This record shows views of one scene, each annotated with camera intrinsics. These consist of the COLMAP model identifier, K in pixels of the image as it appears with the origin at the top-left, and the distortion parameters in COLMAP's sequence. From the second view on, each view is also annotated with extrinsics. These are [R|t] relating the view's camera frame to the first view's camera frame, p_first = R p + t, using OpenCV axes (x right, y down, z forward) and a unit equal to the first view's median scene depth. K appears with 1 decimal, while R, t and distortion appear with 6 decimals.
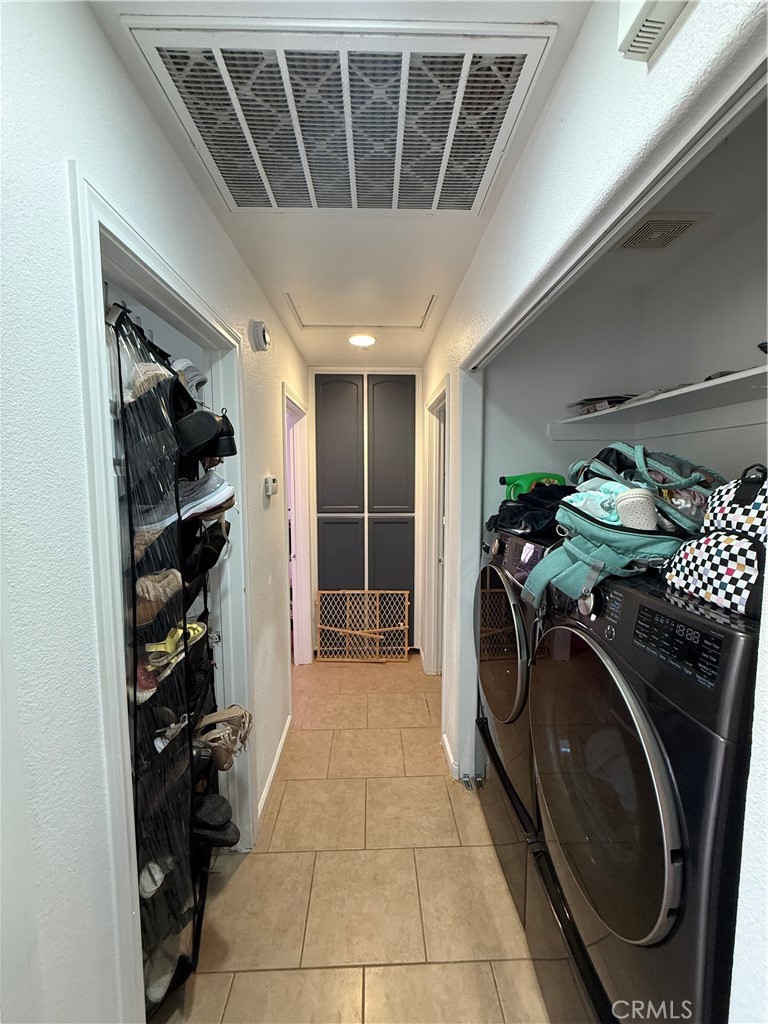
lens RADIAL K [[408.1, 0, 384.0], [0, 408.1, 512.0], [0, 0, 1]] dist [-0.000976, -0.000084]
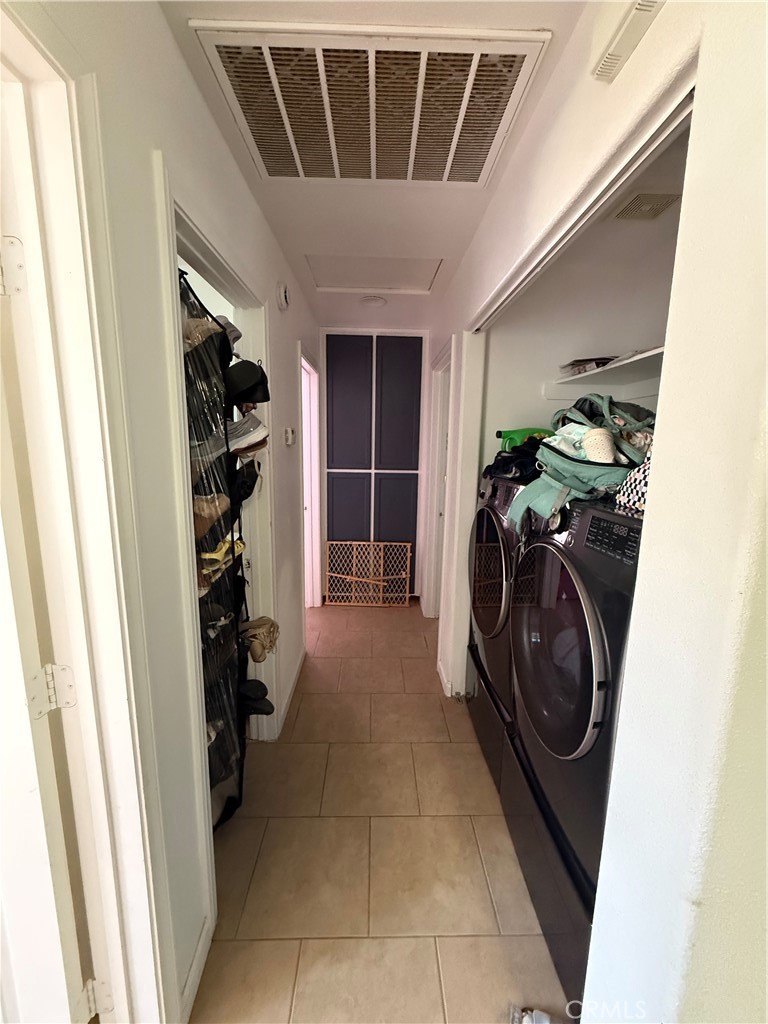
lens RADIAL K [[408.1, 0, 384.0], [0, 408.1, 512.0], [0, 0, 1]] dist [-0.000976, -0.000084]
pose [[0.999786, 0.020179, -0.004650, -0.020251], [-0.019756, 0.996766, 0.077891, 0.078911], [0.006207, -0.077783, 0.996951, -0.190151]]
